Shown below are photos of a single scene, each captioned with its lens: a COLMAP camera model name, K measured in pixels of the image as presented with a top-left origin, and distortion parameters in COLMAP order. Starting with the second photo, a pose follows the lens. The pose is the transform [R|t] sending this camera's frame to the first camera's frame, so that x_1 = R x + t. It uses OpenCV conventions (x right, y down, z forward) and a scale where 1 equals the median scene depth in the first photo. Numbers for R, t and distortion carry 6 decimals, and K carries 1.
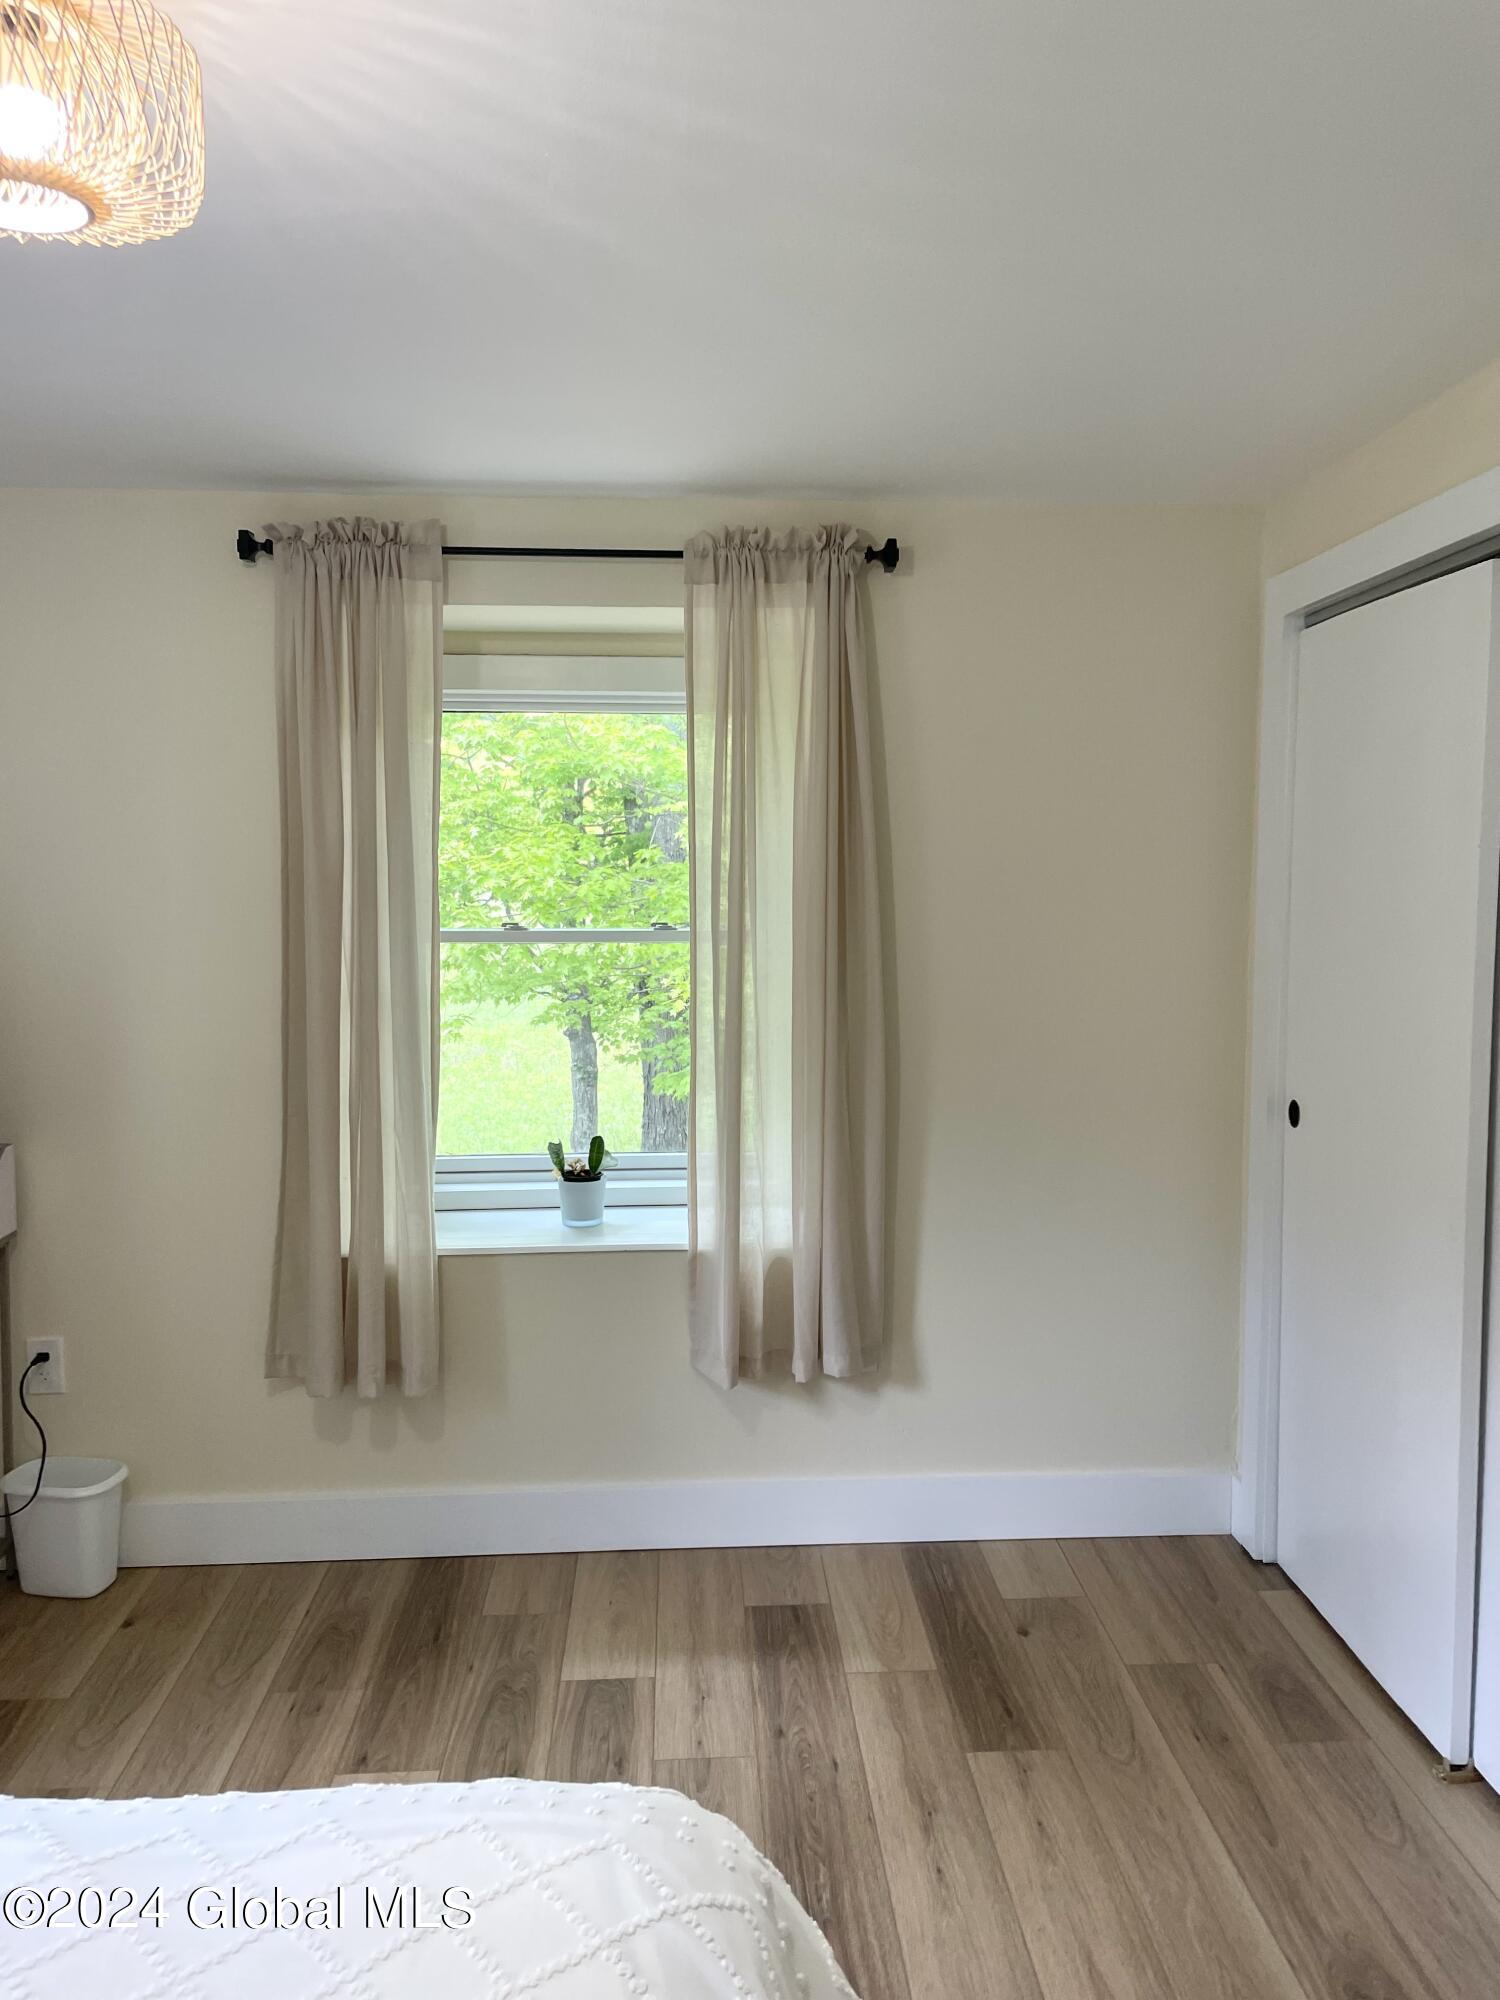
lens RADIAL K [[1512.2, 0, 758.3], [0, 1512.2, 1007.2], [0, 0, 1]] dist [0.089986, -0.113976]
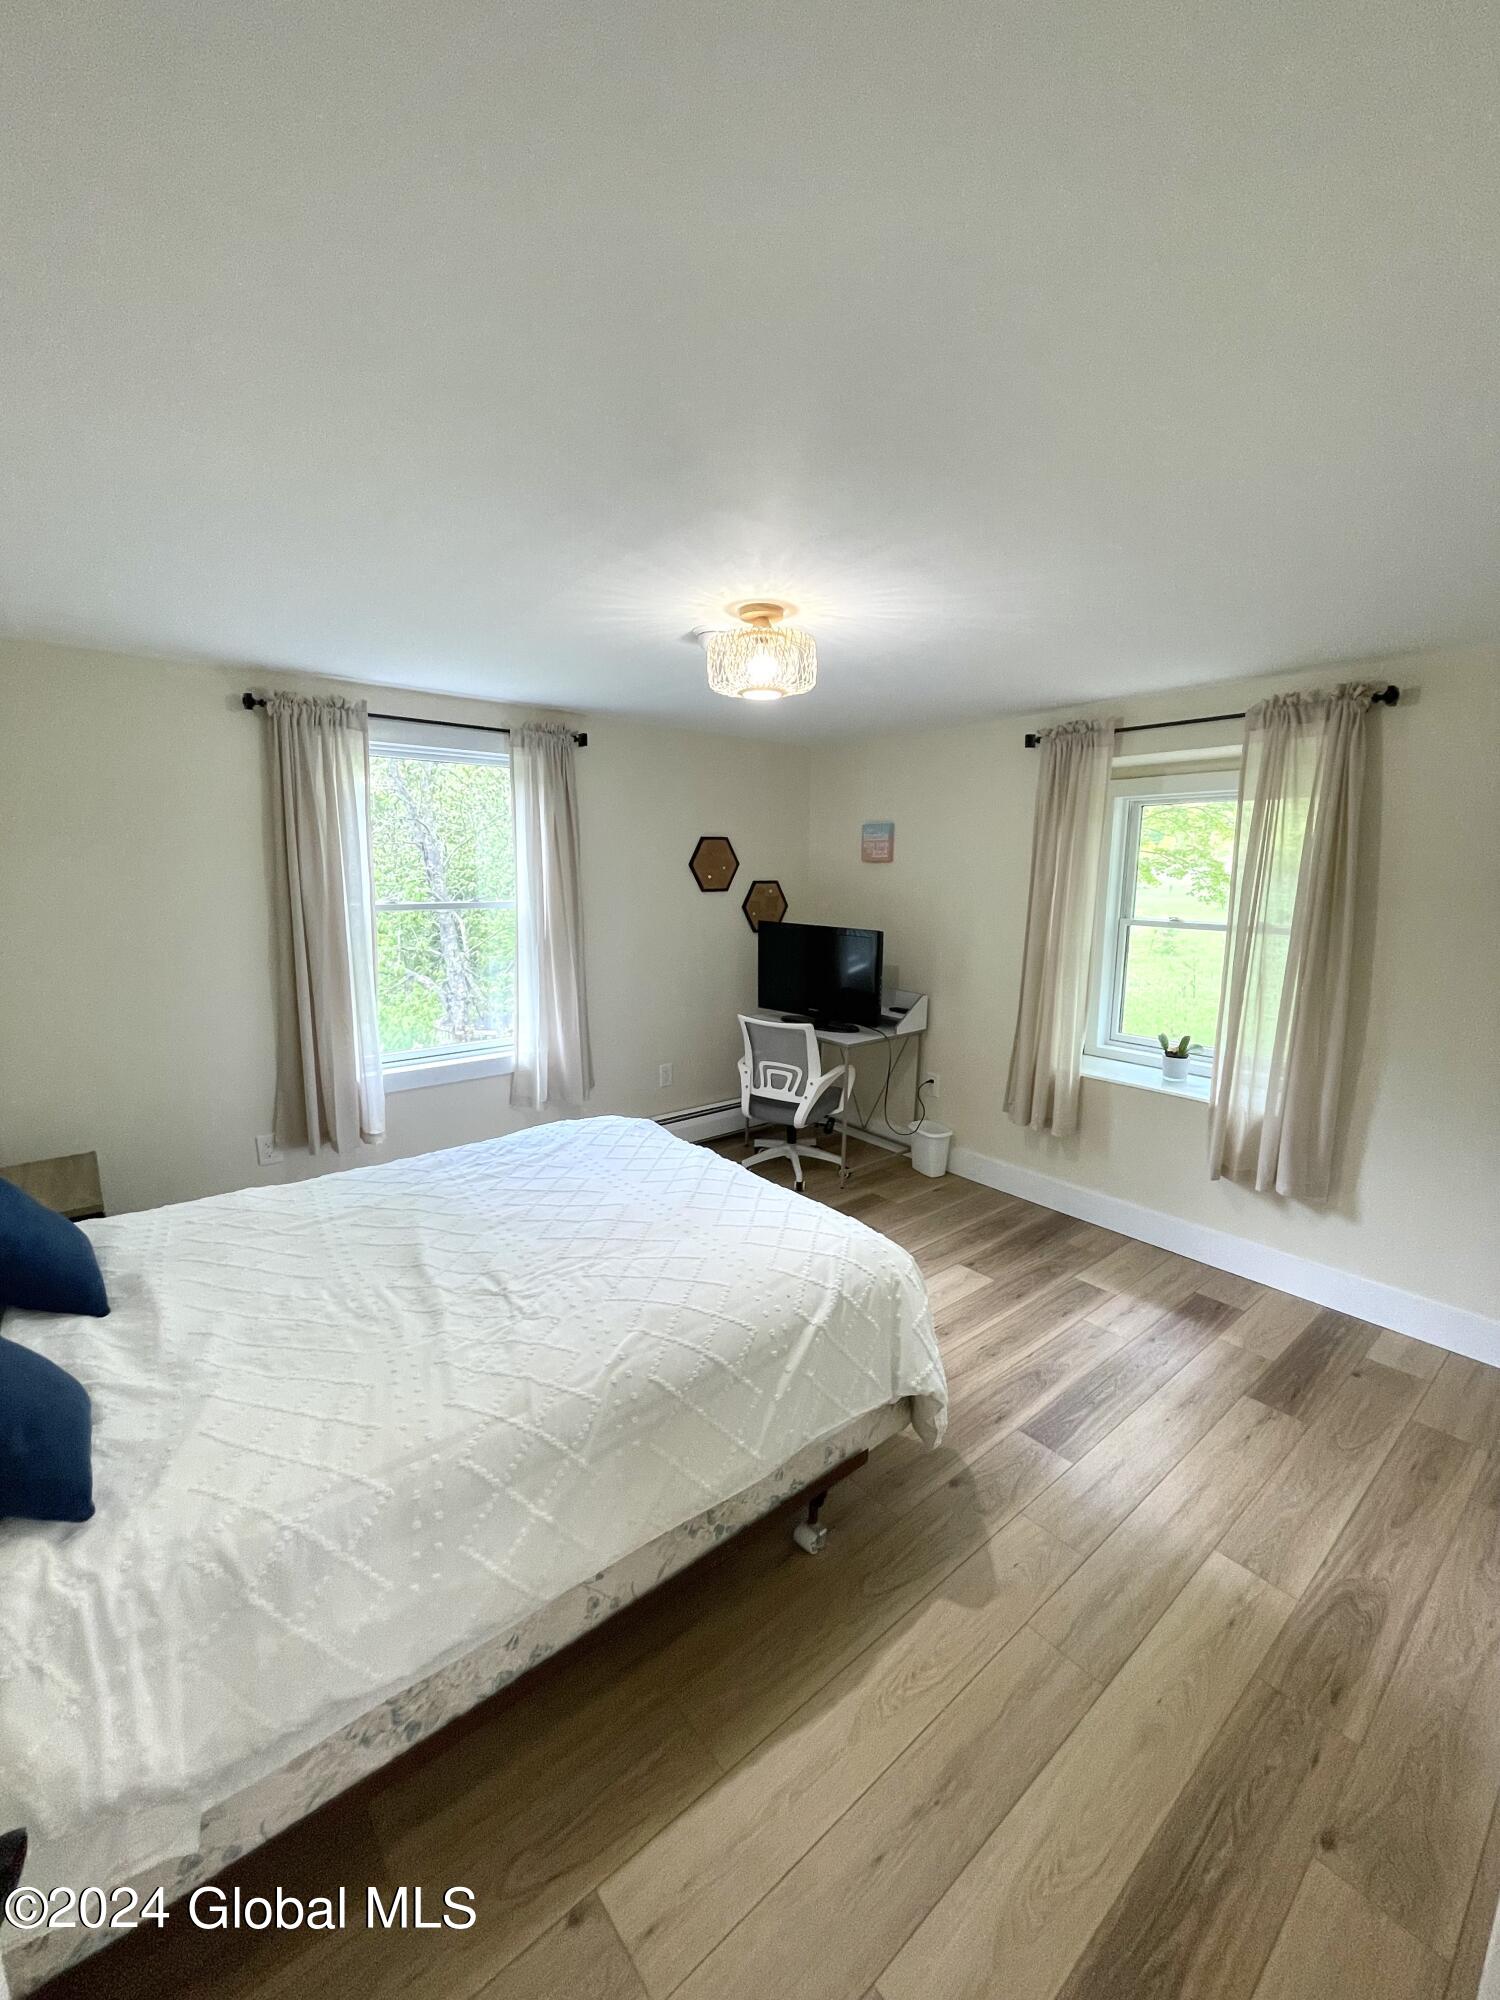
lens RADIAL K [[809.9, 0, 758.9], [0, 809.9, 1009.9], [0, 0, 1]] dist [0.001385, -0.000284]
pose [[0.594551, 0.148264, -0.790270, 0.407389], [-0.089628, 0.988948, 0.118108, -0.018025], [0.799047, 0.000609, 0.601268, -0.019655]]
